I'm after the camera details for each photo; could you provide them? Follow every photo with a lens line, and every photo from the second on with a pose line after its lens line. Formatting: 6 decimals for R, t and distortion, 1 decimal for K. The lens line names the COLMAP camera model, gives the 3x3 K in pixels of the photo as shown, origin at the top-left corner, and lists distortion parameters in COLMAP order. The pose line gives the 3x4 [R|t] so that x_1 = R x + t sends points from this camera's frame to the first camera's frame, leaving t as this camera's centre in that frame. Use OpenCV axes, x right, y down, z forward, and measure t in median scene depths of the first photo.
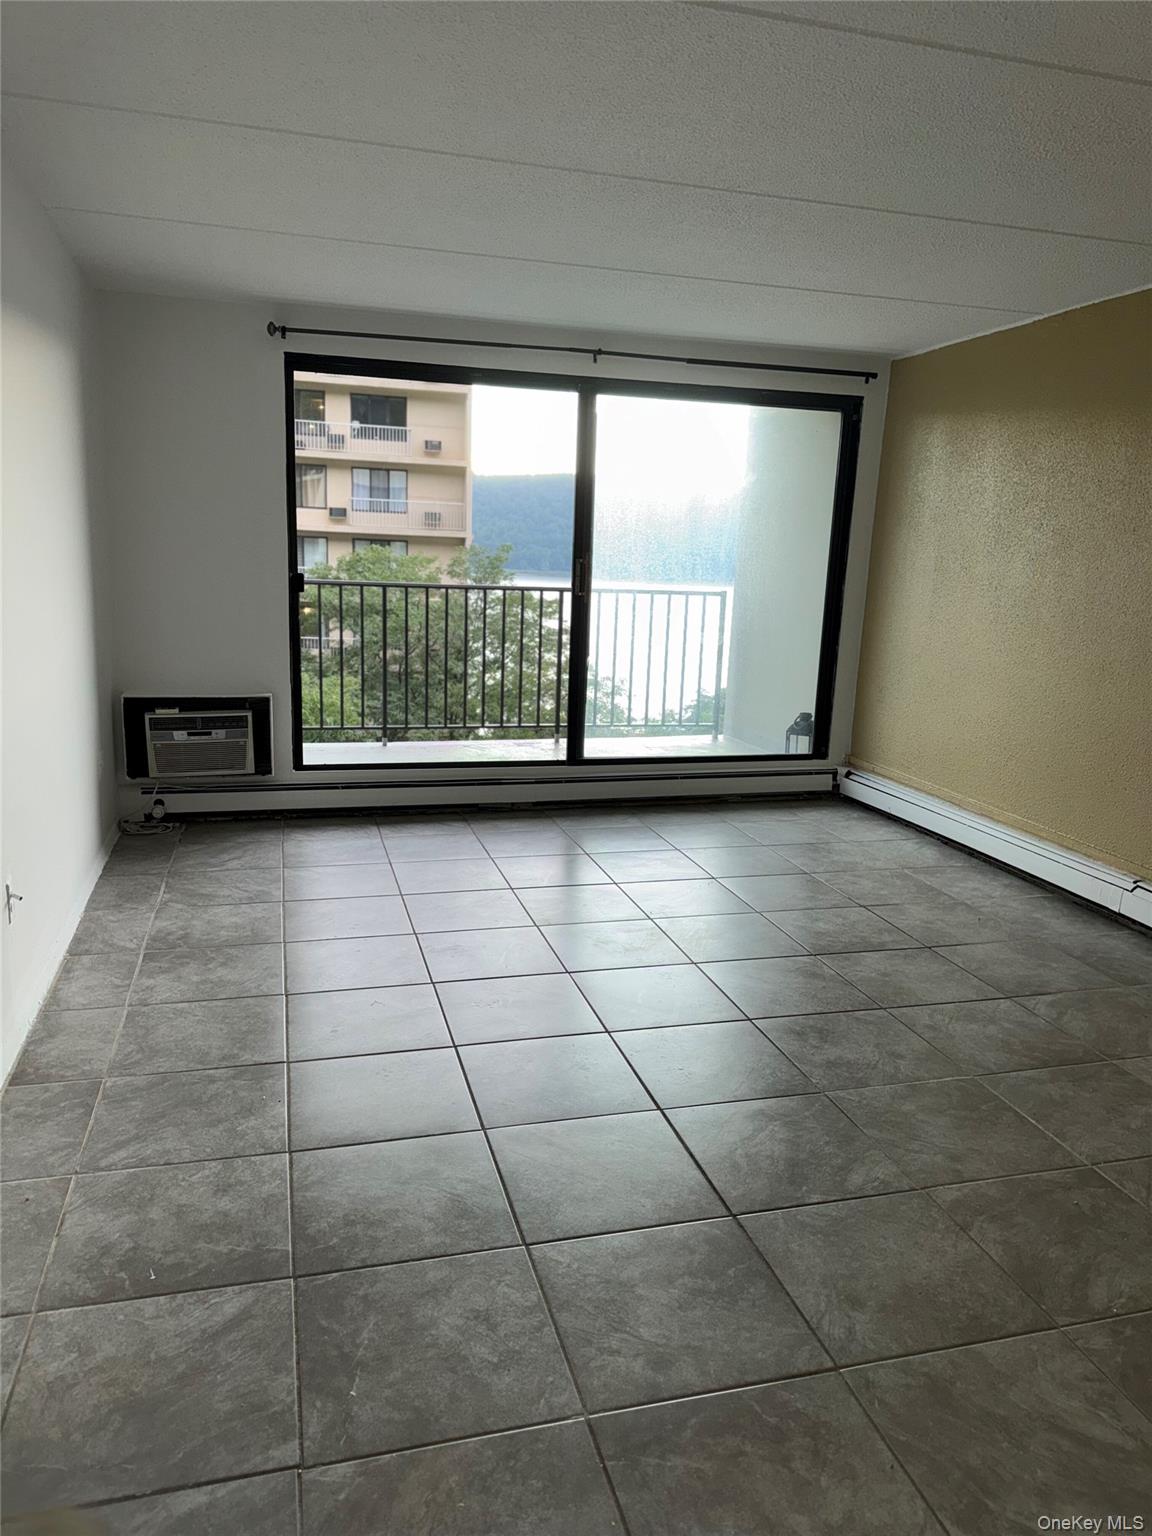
lens RADIAL K [[1083.9, 0, 570.1], [0, 1083.9, 756.4], [0, 0, 1]] dist [0.034017, -0.038735]
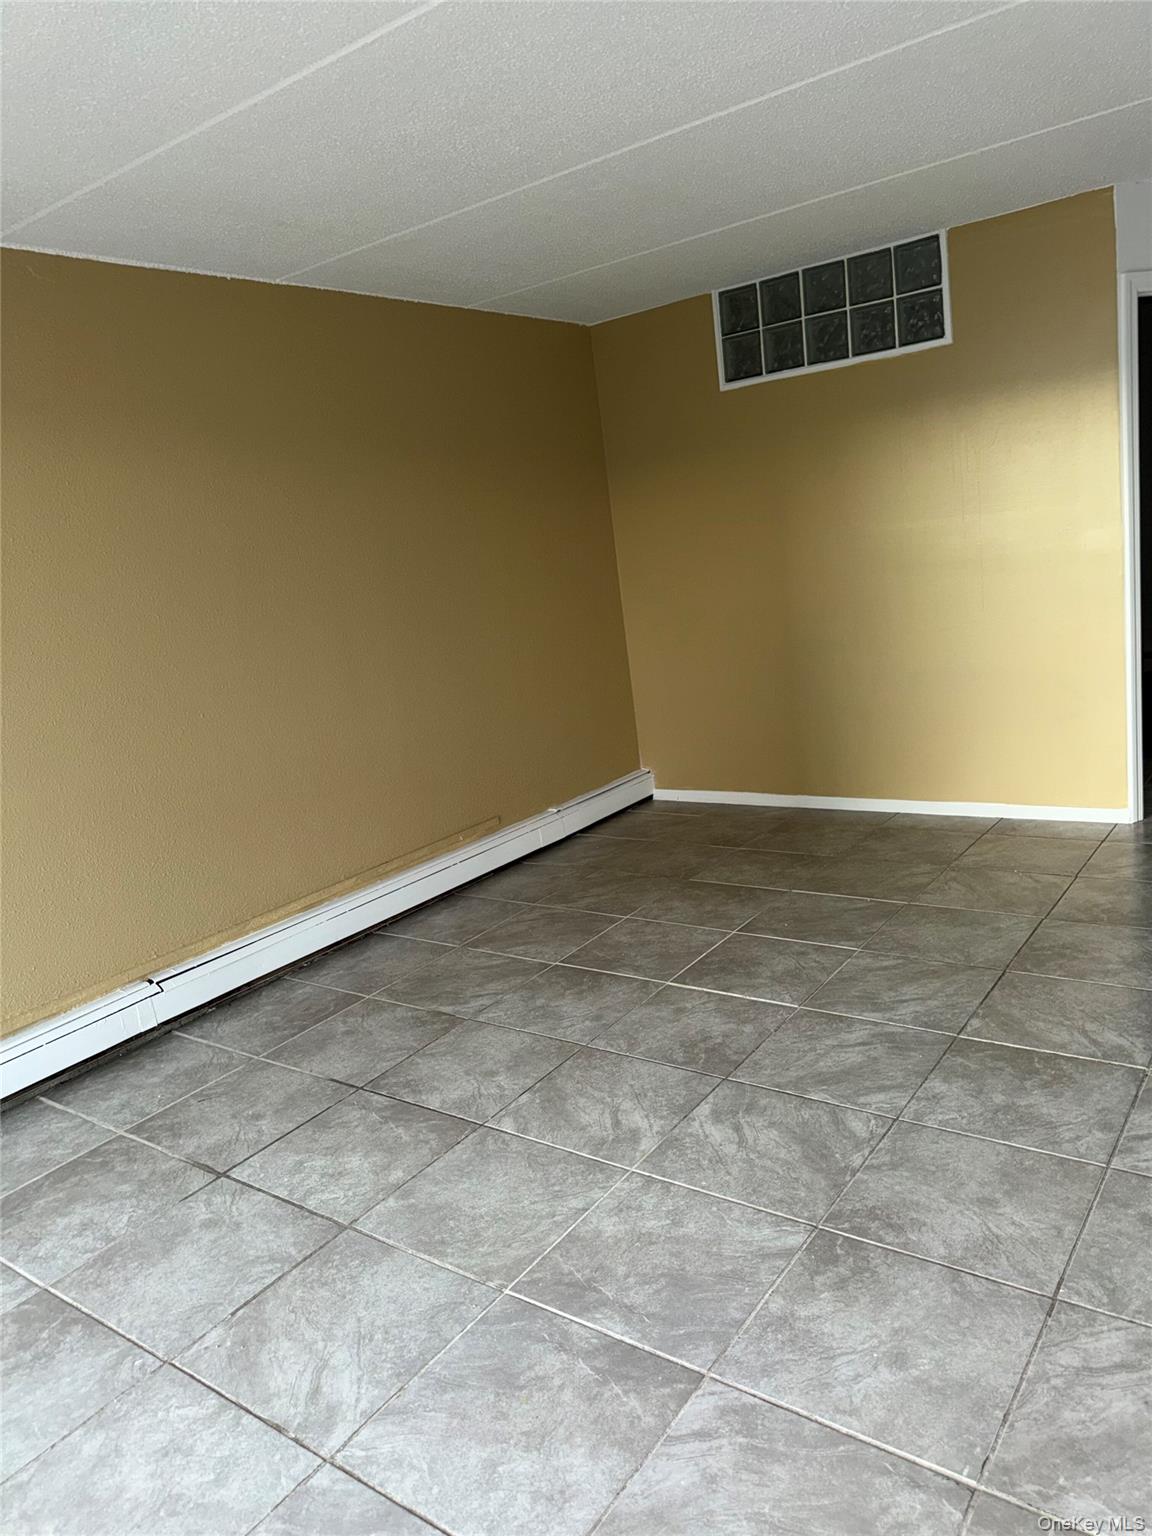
lens RADIAL K [[1083.9, 0, 575.6], [0, 1083.9, 769.2], [0, 0, 1]] dist [0.034017, -0.038735]
pose [[-0.613003, -0.126541, 0.779881, -0.324457], [0.253218, 0.903555, 0.345642, -0.246688], [-0.748404, 0.409359, -0.521840, 1.149180]]
